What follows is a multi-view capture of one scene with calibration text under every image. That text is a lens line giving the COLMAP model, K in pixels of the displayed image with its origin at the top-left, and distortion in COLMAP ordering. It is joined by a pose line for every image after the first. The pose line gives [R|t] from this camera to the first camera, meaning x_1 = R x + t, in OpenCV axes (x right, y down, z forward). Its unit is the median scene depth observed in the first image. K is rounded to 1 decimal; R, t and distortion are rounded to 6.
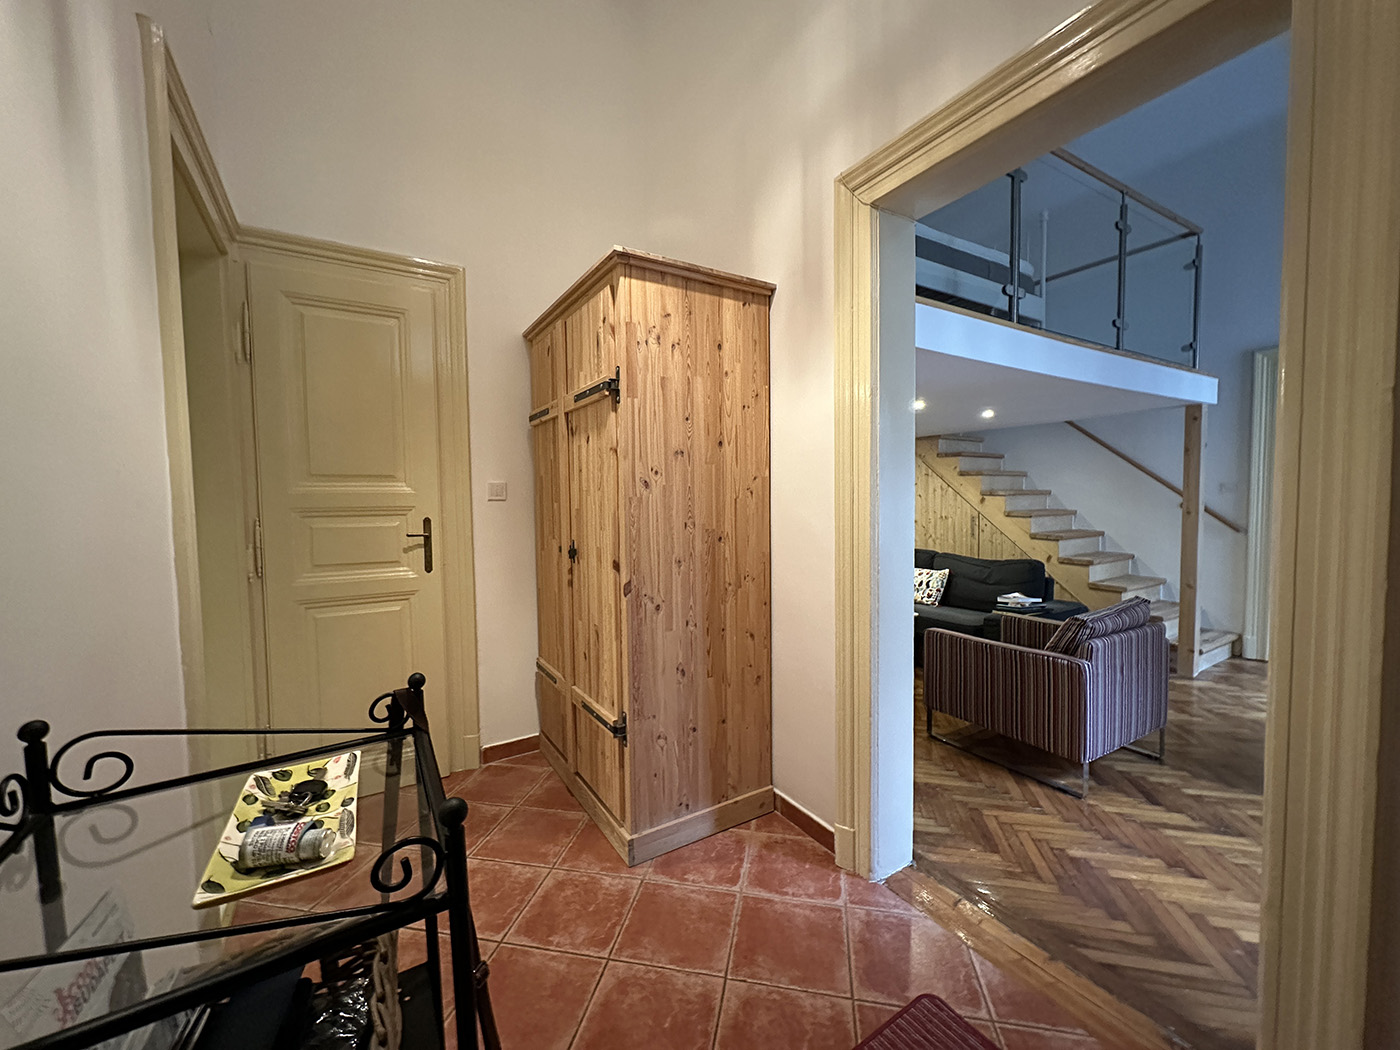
lens RADIAL K [[561.9, 0, 705.2], [0, 561.9, 528.9], [0, 0, 1]] dist [0.003549, -0.000151]
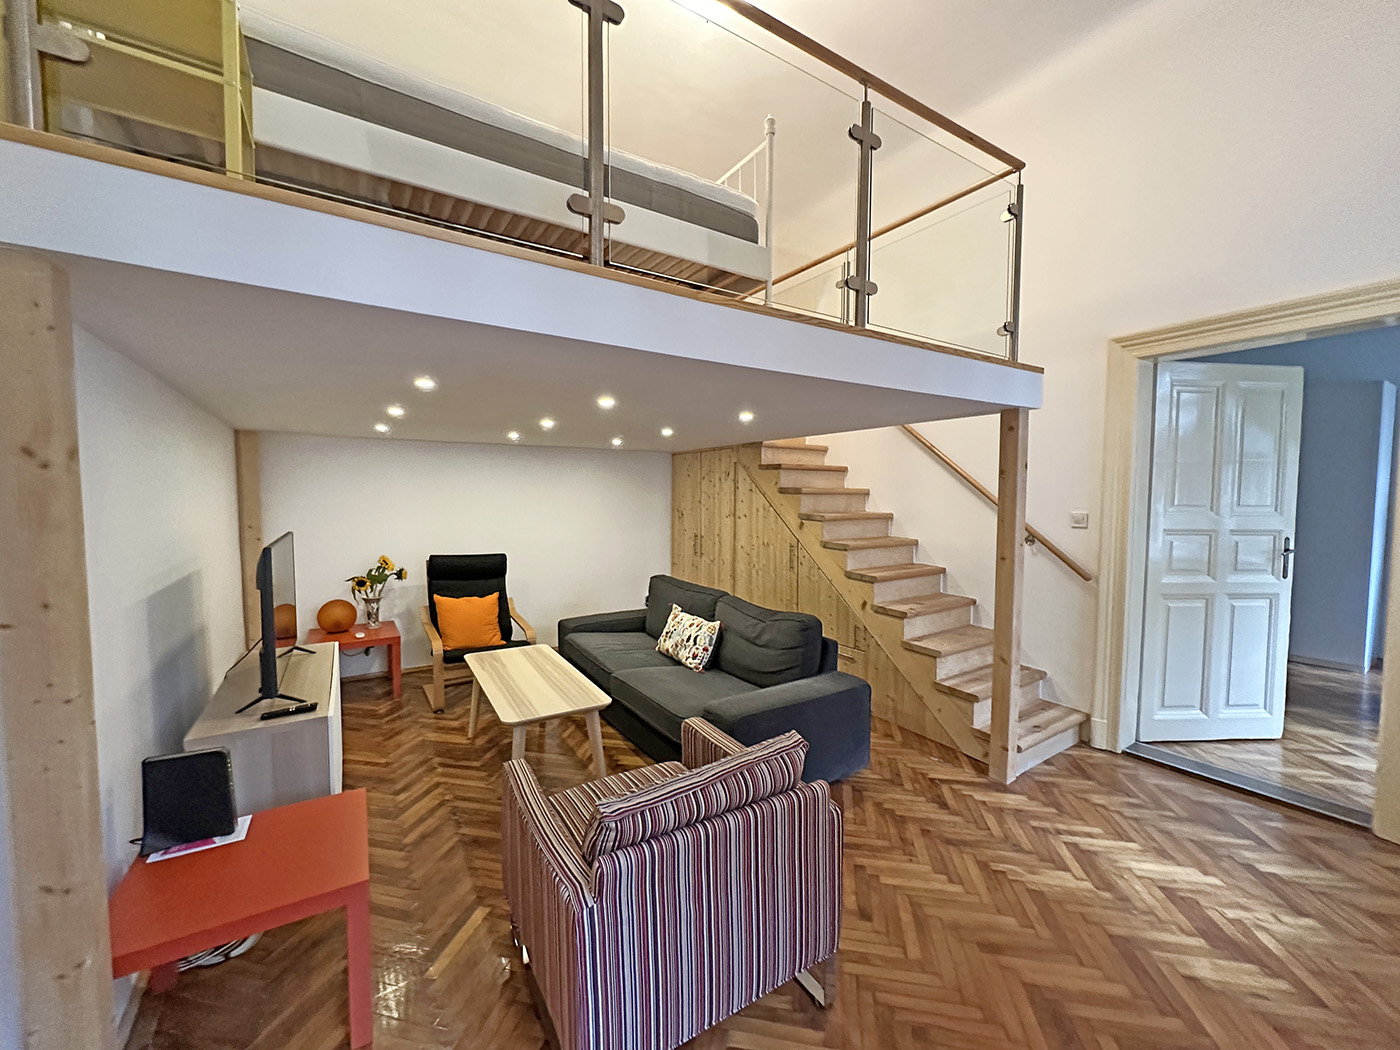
lens RADIAL K [[561.9, 0, 703.0], [0, 561.9, 530.9], [0, 0, 1]] dist [0.003549, -0.000151]
pose [[0.999738, 0.011446, 0.019837, 0.397714], [-0.011648, 0.999881, 0.010091, -0.058159], [-0.019719, -0.010320, 0.999752, 0.247902]]
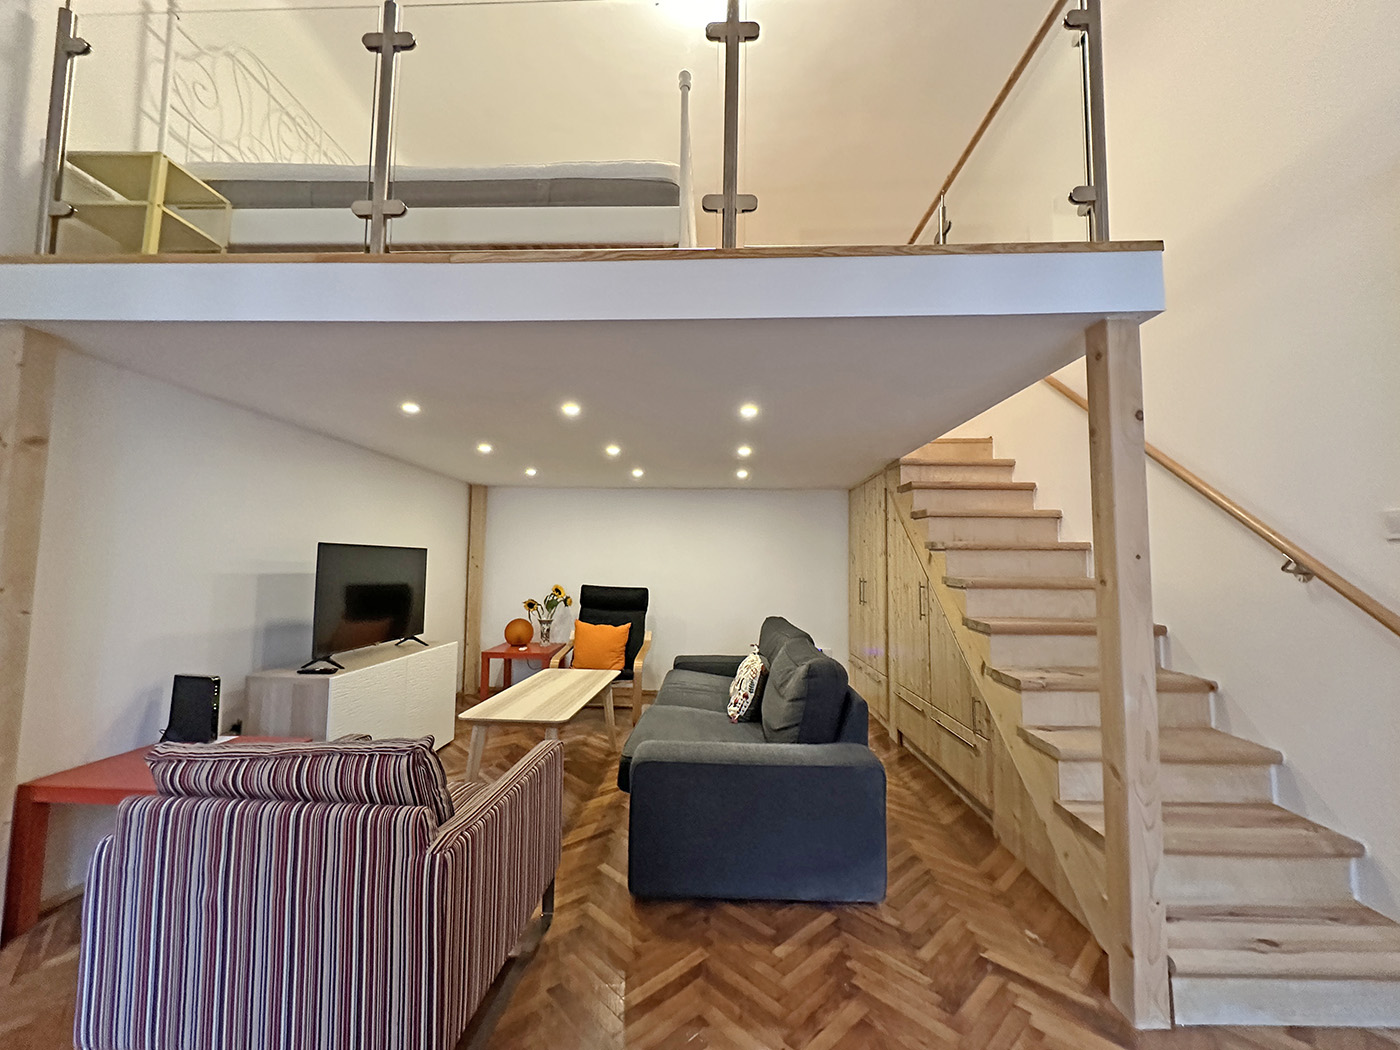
lens RADIAL K [[561.9, 0, 703.0], [0, 561.9, 530.0], [0, 0, 1]] dist [0.003549, -0.000151]
pose [[0.831555, -0.015719, -0.555220, 0.733350], [-0.050408, 0.993339, -0.103619, -0.007608], [0.553151, 0.114152, 0.825223, 0.435799]]
